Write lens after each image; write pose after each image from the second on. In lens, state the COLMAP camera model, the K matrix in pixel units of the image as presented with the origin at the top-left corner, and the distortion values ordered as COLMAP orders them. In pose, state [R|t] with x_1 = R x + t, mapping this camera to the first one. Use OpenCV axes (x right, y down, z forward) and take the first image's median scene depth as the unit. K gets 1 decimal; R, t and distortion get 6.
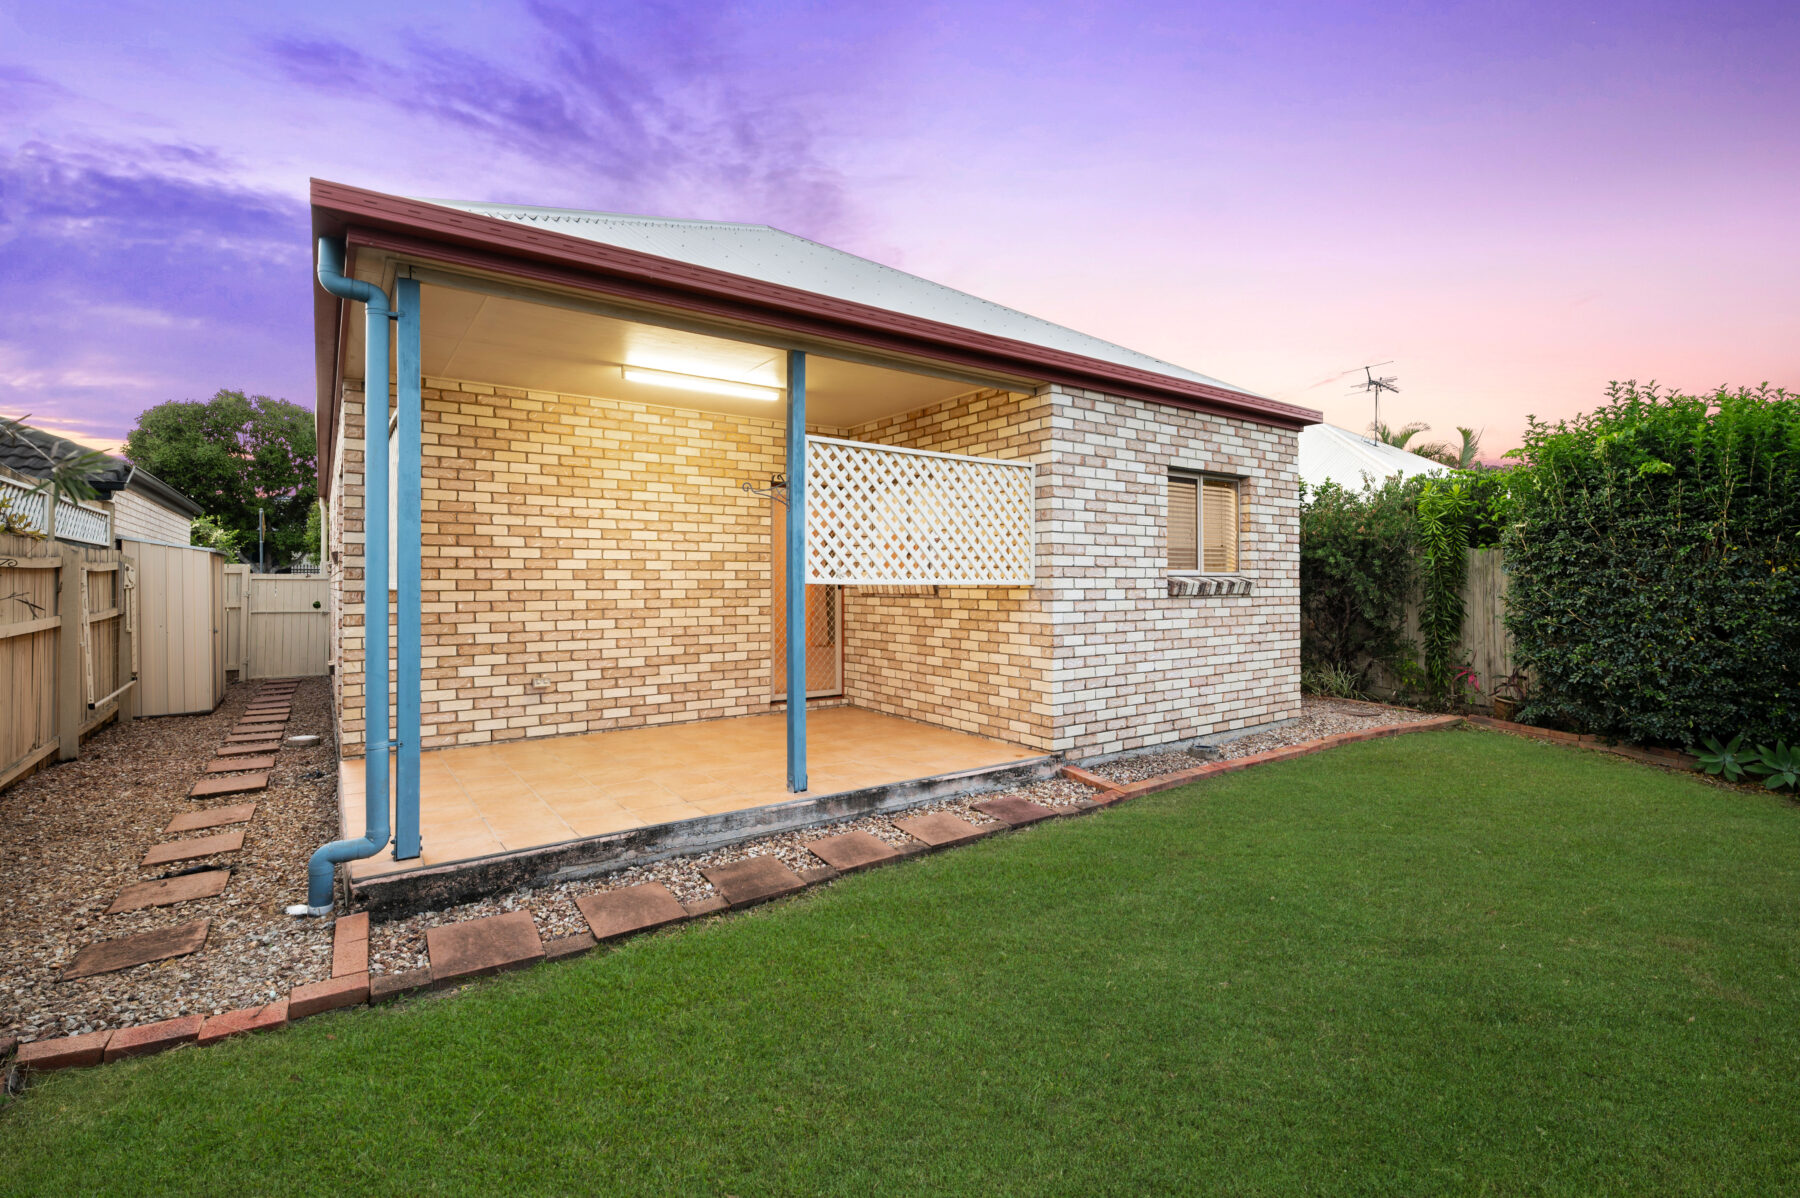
lens RADIAL K [[802.9, 0, 905.8], [0, 802.9, 592.6], [0, 0, 1]] dist [-0.000645, -0.000255]
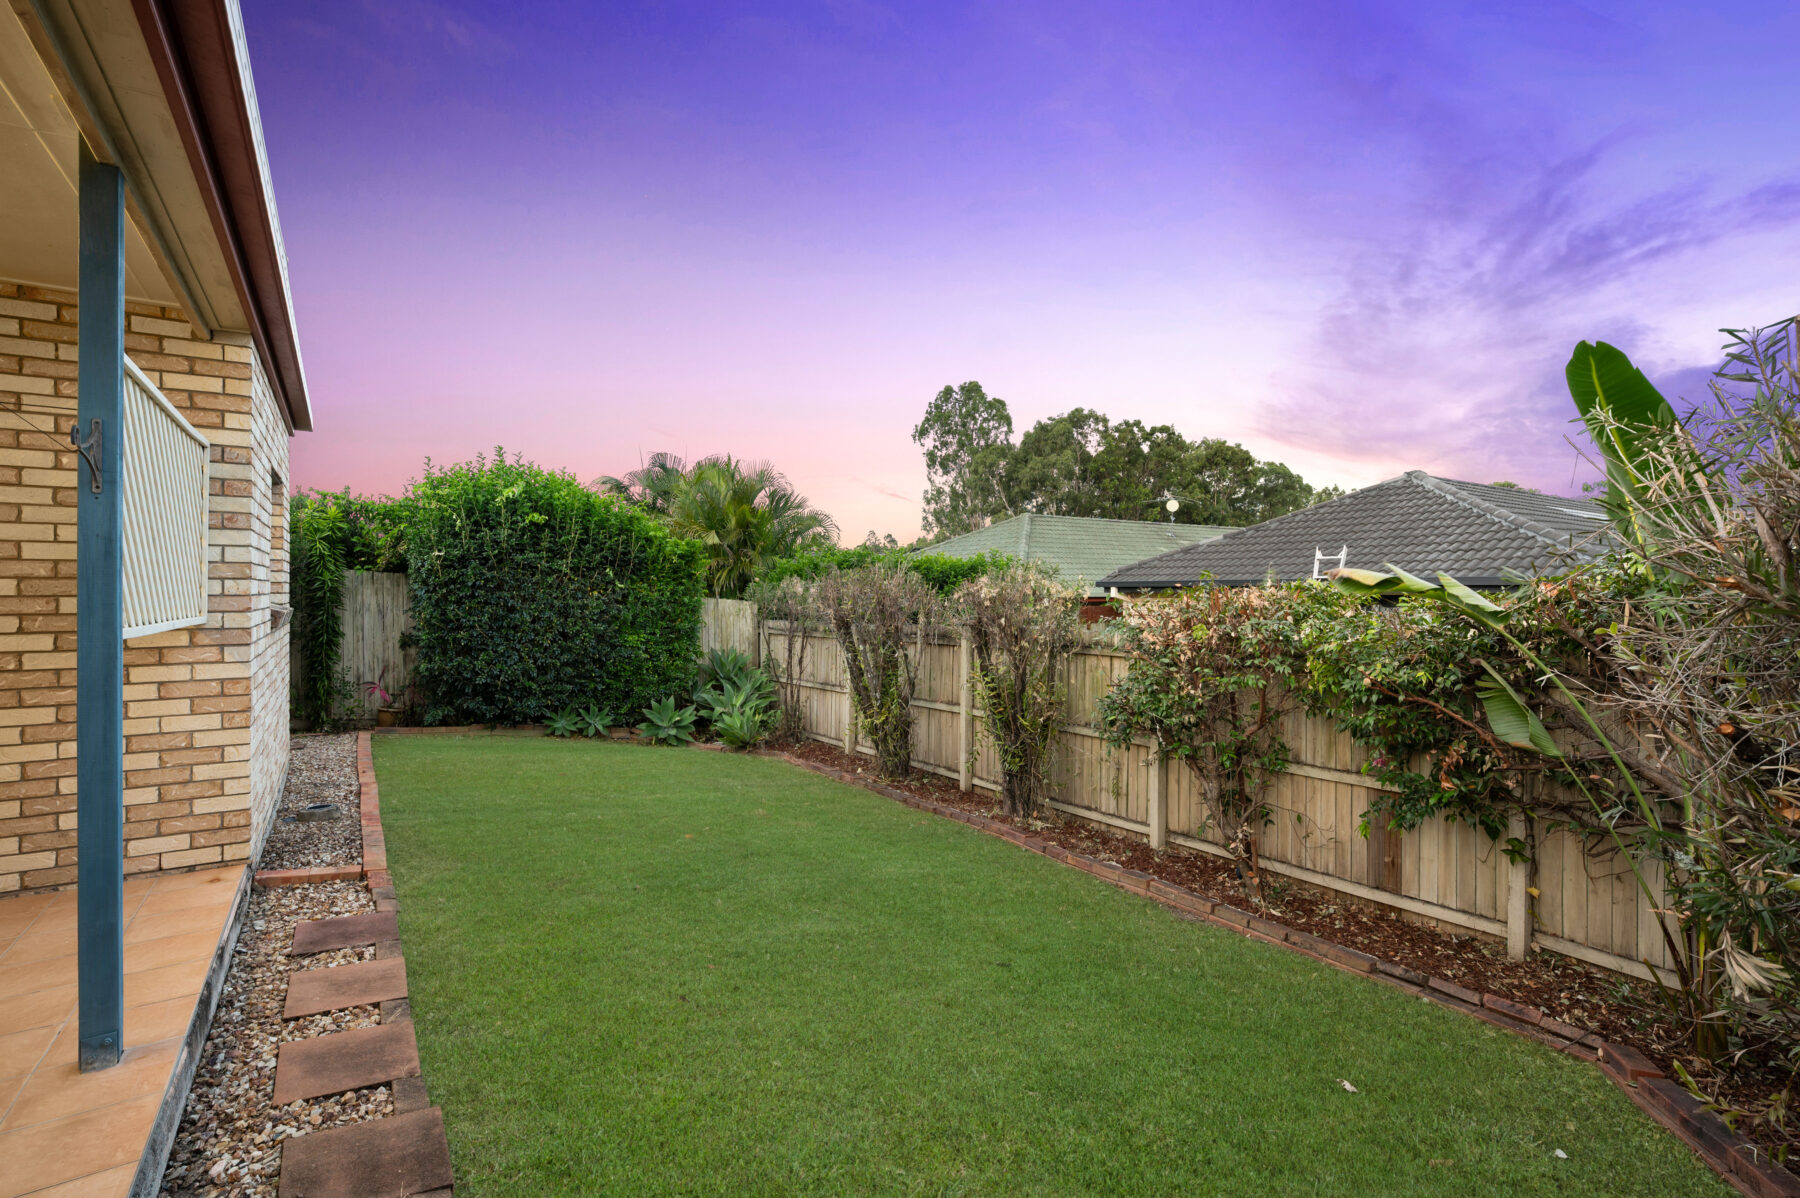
lens RADIAL K [[802.9, 0, 905.8], [0, 802.9, 592.6], [0, 0, 1]] dist [-0.000645, -0.000255]
pose [[0.026540, -0.002877, 0.999644, -0.419080], [0.015116, 0.999883, 0.002476, -0.023239], [-0.999533, 0.015045, 0.026580, 0.337365]]
